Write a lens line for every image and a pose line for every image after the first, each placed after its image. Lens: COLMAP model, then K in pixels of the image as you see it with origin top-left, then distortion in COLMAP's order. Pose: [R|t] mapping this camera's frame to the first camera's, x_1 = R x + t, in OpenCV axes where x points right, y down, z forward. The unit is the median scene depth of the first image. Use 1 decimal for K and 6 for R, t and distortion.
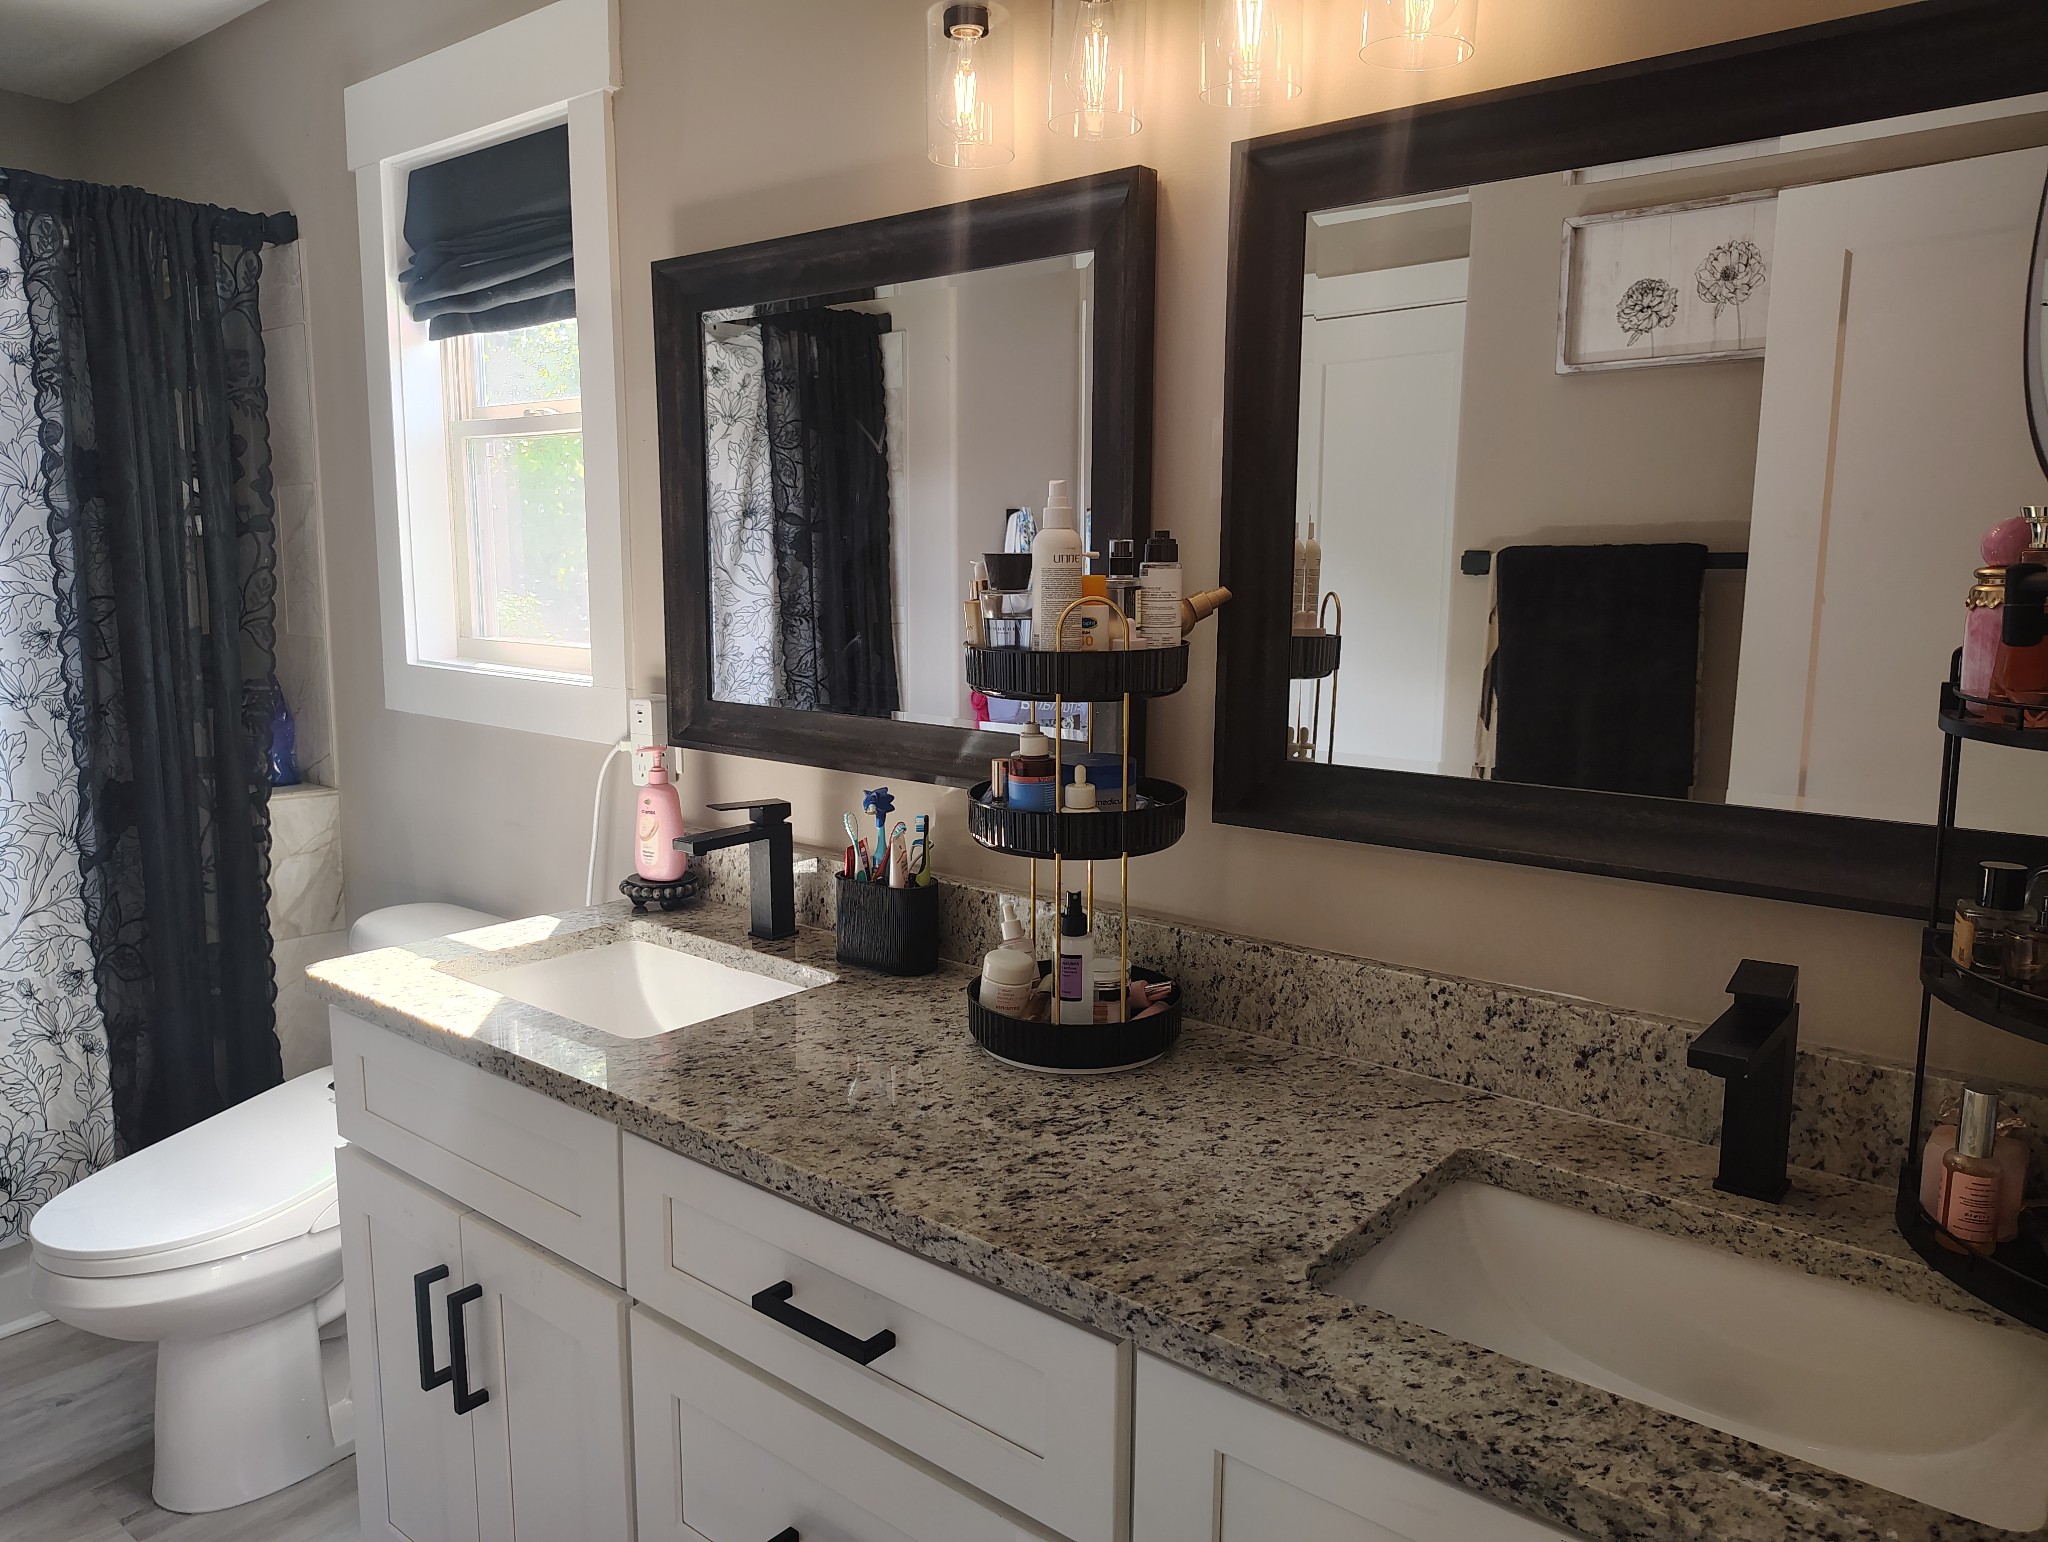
lens RADIAL K [[1422.6, 0, 1024.7], [0, 1422.6, 764.2], [0, 0, 1]] dist [0.028201, -0.018775]
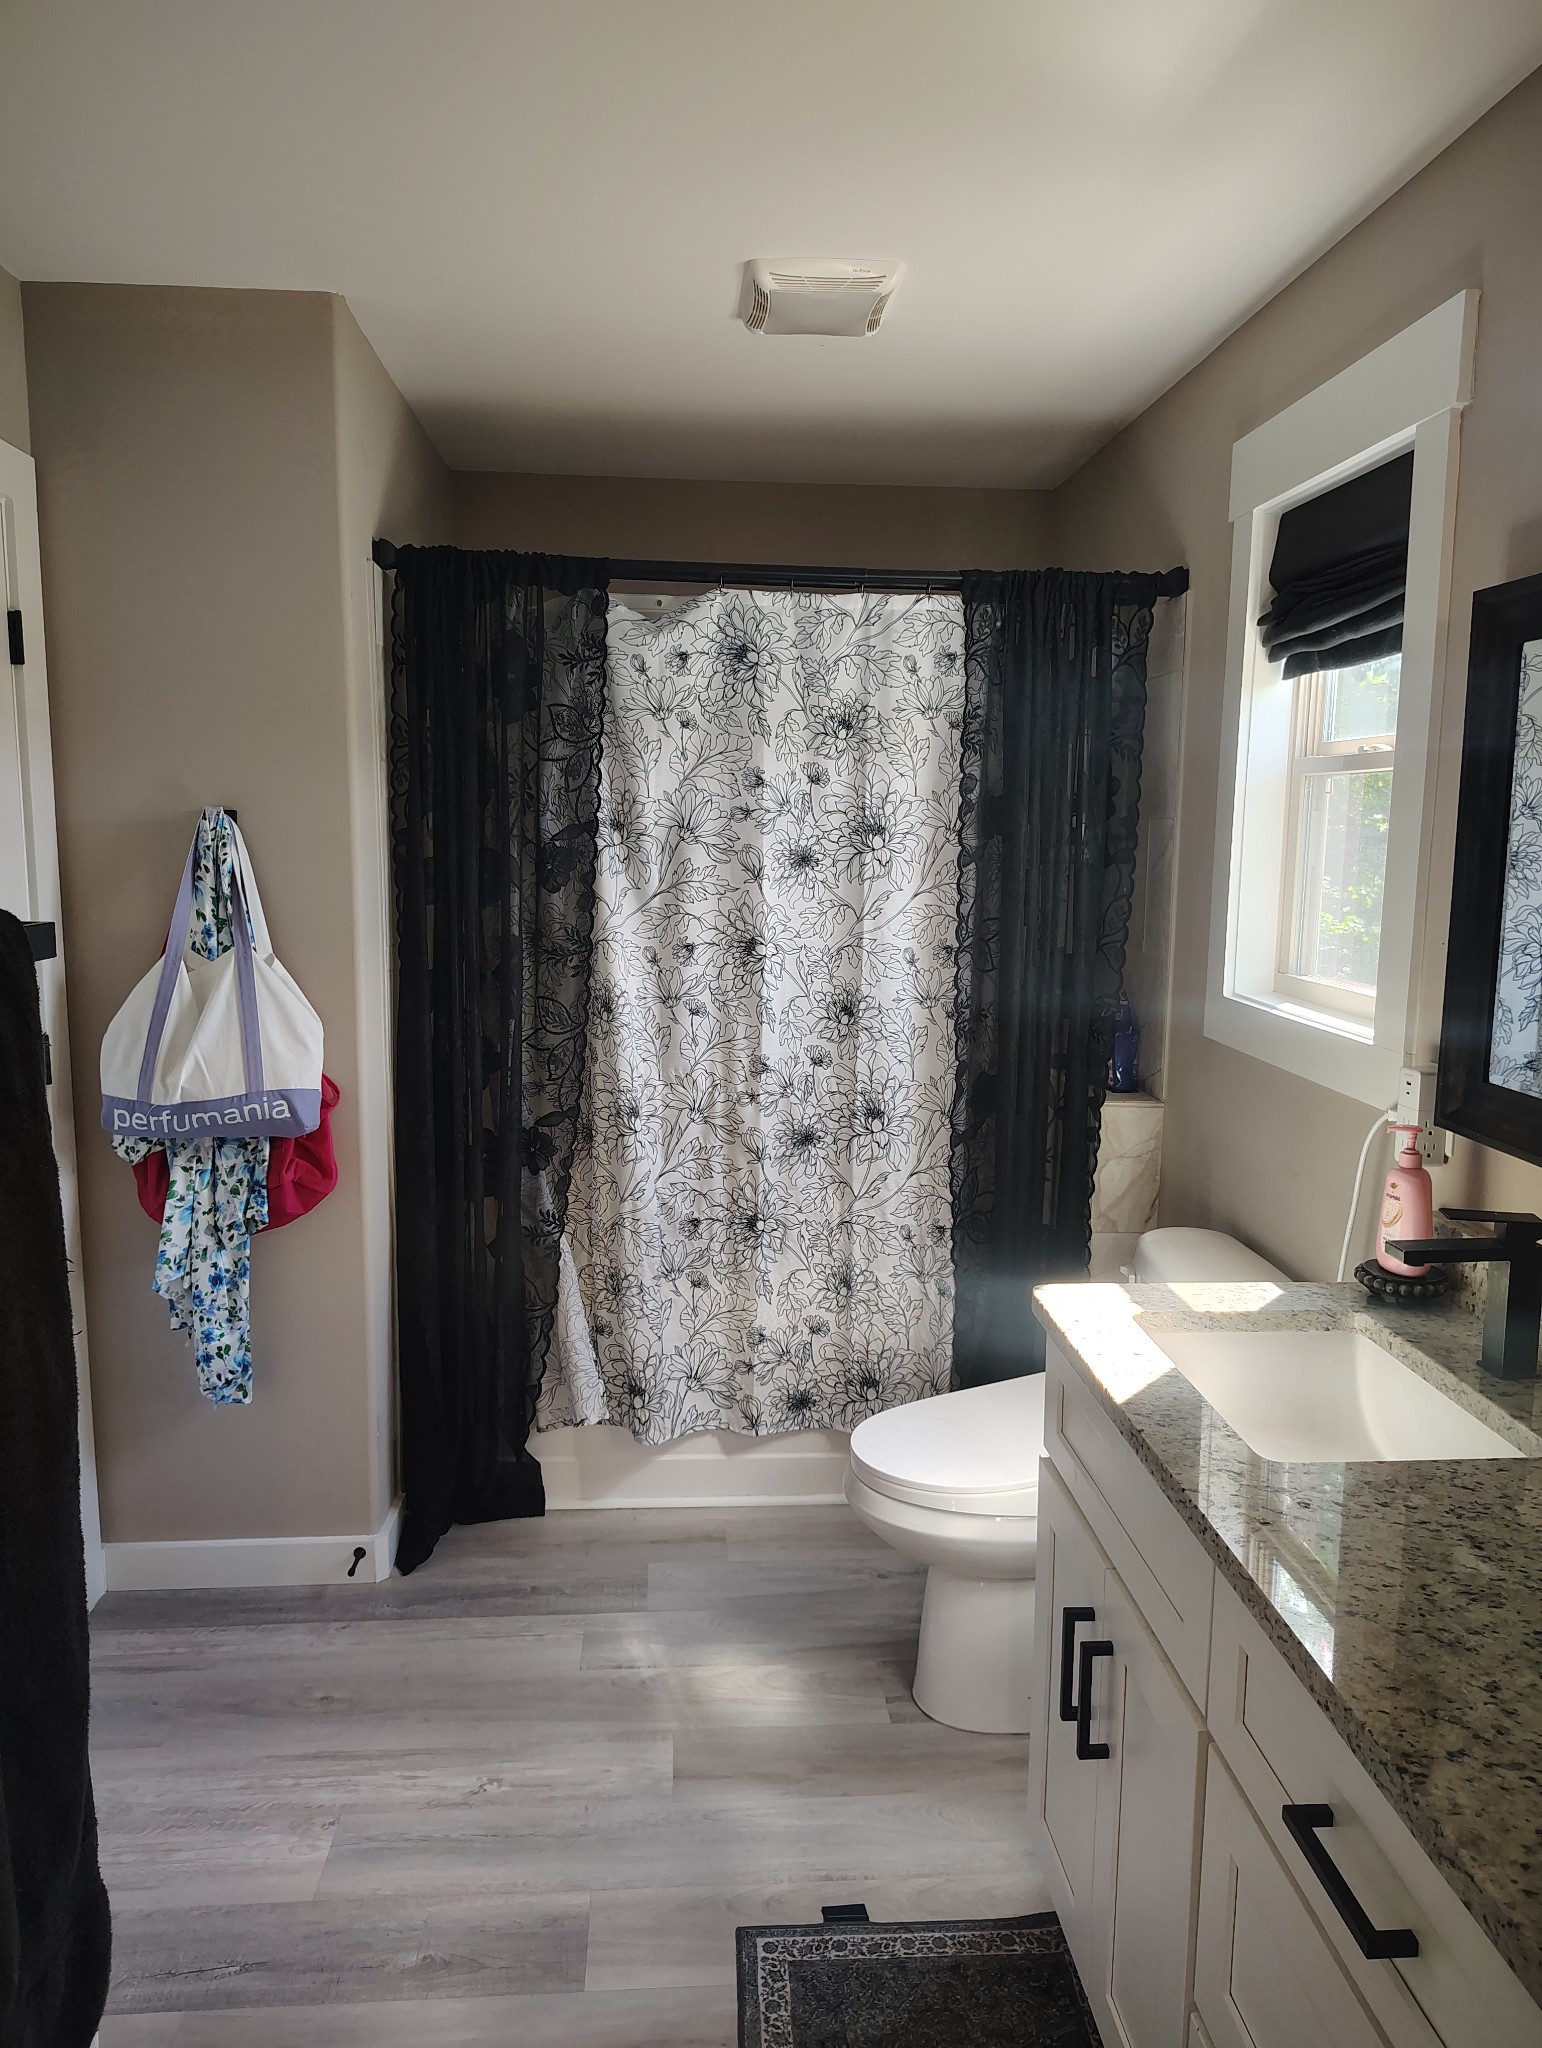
lens RADIAL K [[1422.6, 0, 773.7], [0, 1422.6, 1026.1], [0, 0, 1]] dist [0.028201, -0.018775]
pose [[0.686596, 0.102069, -0.719839, 0.091979], [-0.110004, 0.993282, 0.035918, -0.053349], [0.718669, 0.054525, 0.693211, 0.062396]]
